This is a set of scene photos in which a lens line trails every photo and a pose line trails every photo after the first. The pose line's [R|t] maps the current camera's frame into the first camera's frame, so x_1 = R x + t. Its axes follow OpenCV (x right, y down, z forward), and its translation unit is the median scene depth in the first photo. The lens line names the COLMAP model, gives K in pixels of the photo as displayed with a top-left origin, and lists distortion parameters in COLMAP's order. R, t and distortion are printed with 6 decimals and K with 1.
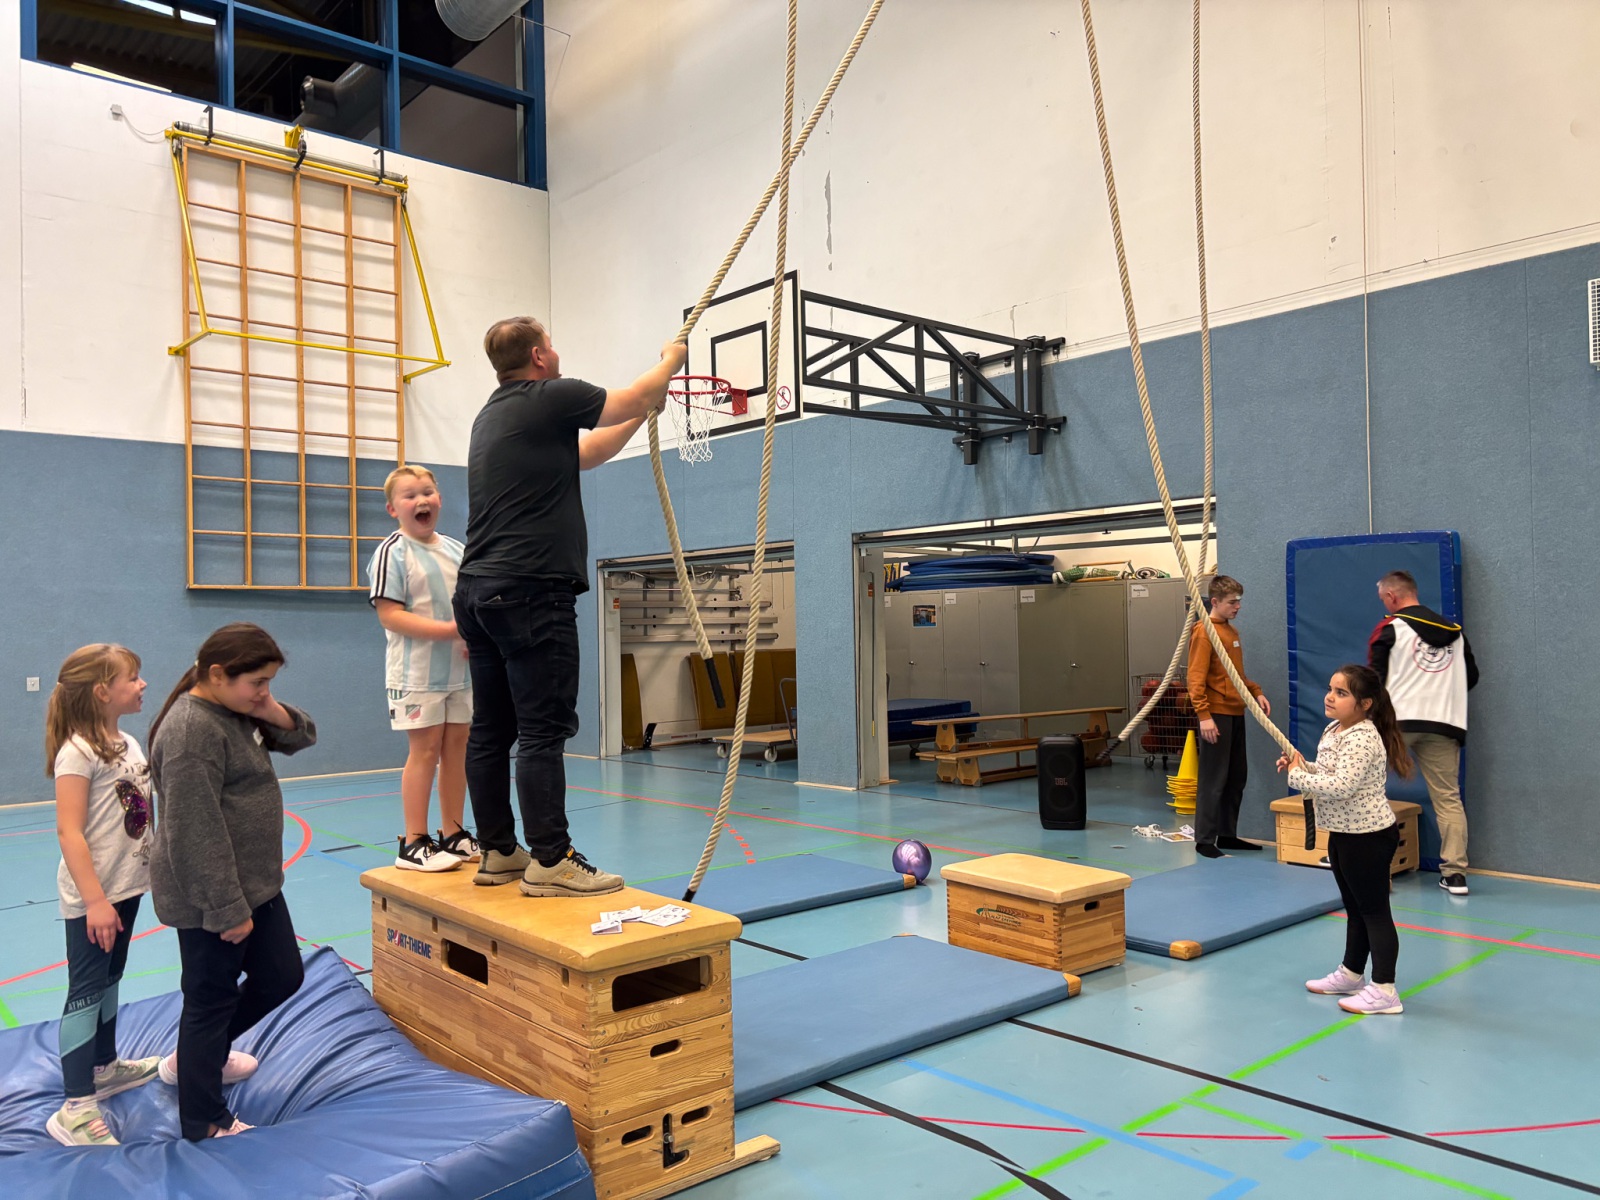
lens RADIAL K [[1214.5, 0, 799.0], [0, 1214.5, 613.3], [0, 0, 1]] dist [0.044785, -0.055831]
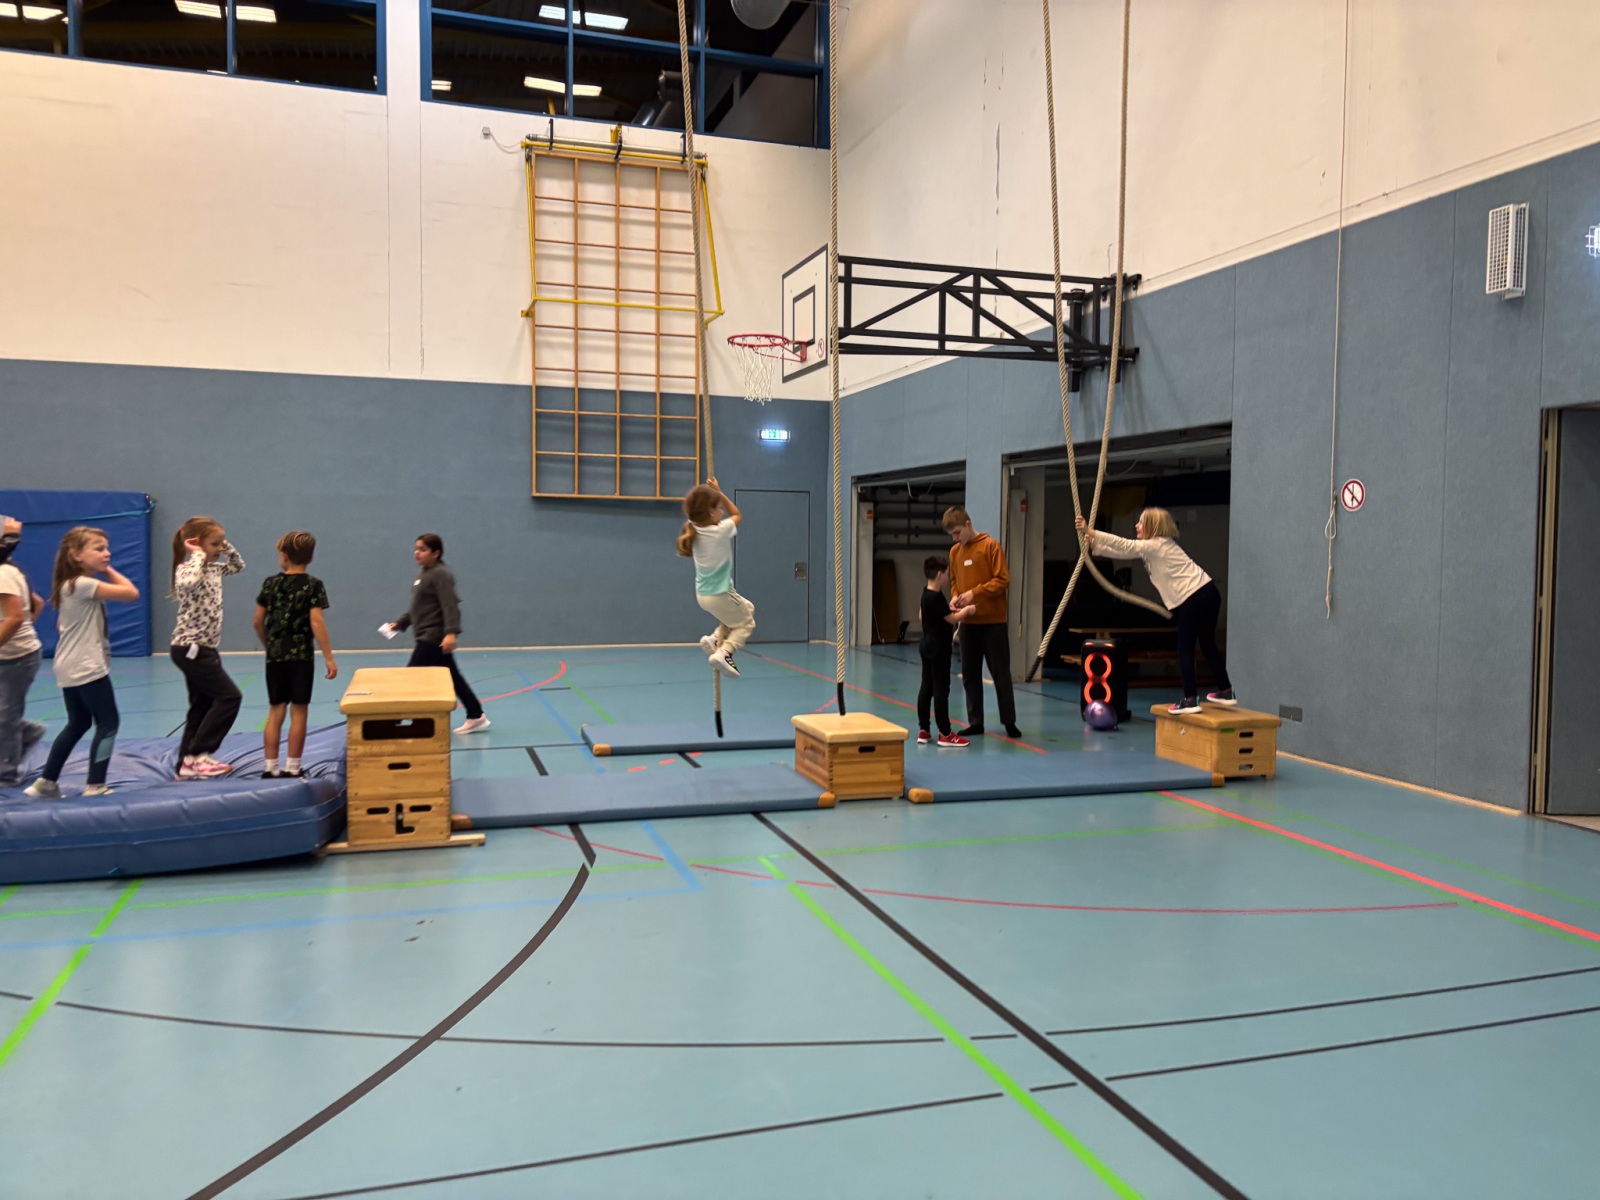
lens RADIAL K [[1214.5, 0, 797.7], [0, 1214.5, 596.3], [0, 0, 1]] dist [0.044785, -0.055831]
pose [[0.917683, 0.045849, -0.394660, 0.341439], [-0.022401, 0.997710, 0.063820, -0.003244], [0.396682, -0.049725, 0.916608, -0.112478]]
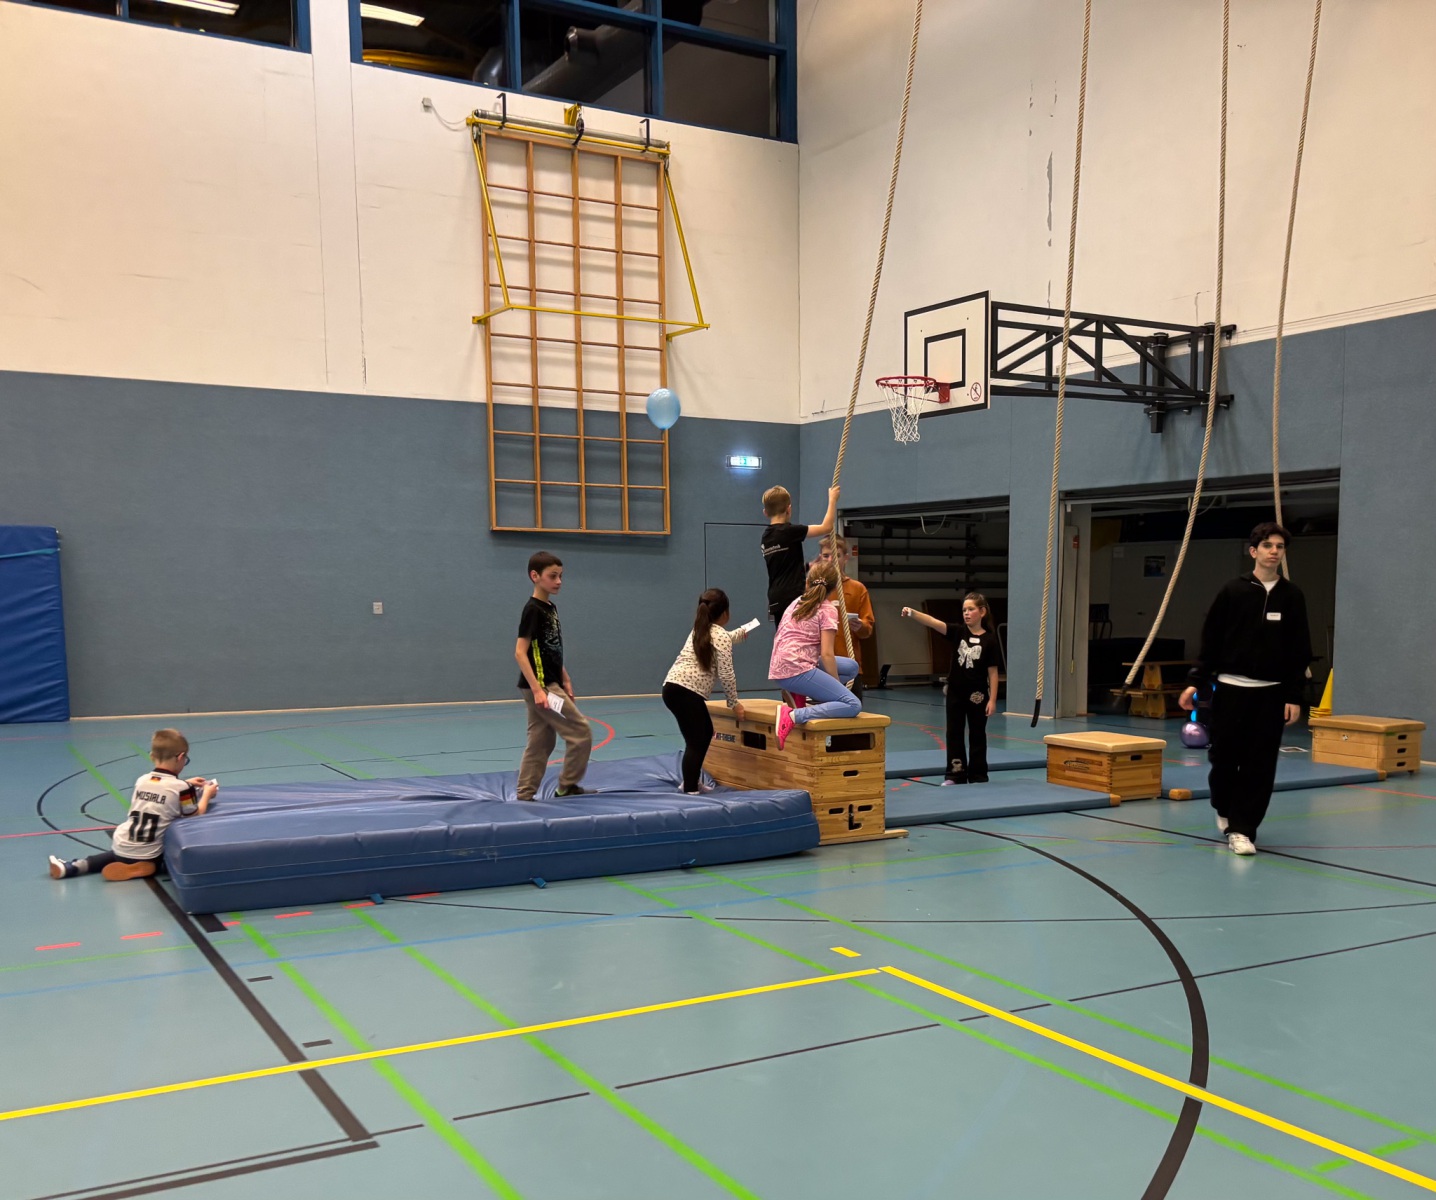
lens RADIAL K [[1523.4, 0, 854.6], [0, 1523.4, 760.3], [0, 0, 1]] dist [0.024198, 0.000000]
pose [[0.986855, 0.039193, -0.156781, 0.094243], [-0.018416, 0.991099, 0.131843, -0.001424], [0.160553, -0.127223, 0.978794, -0.473694]]
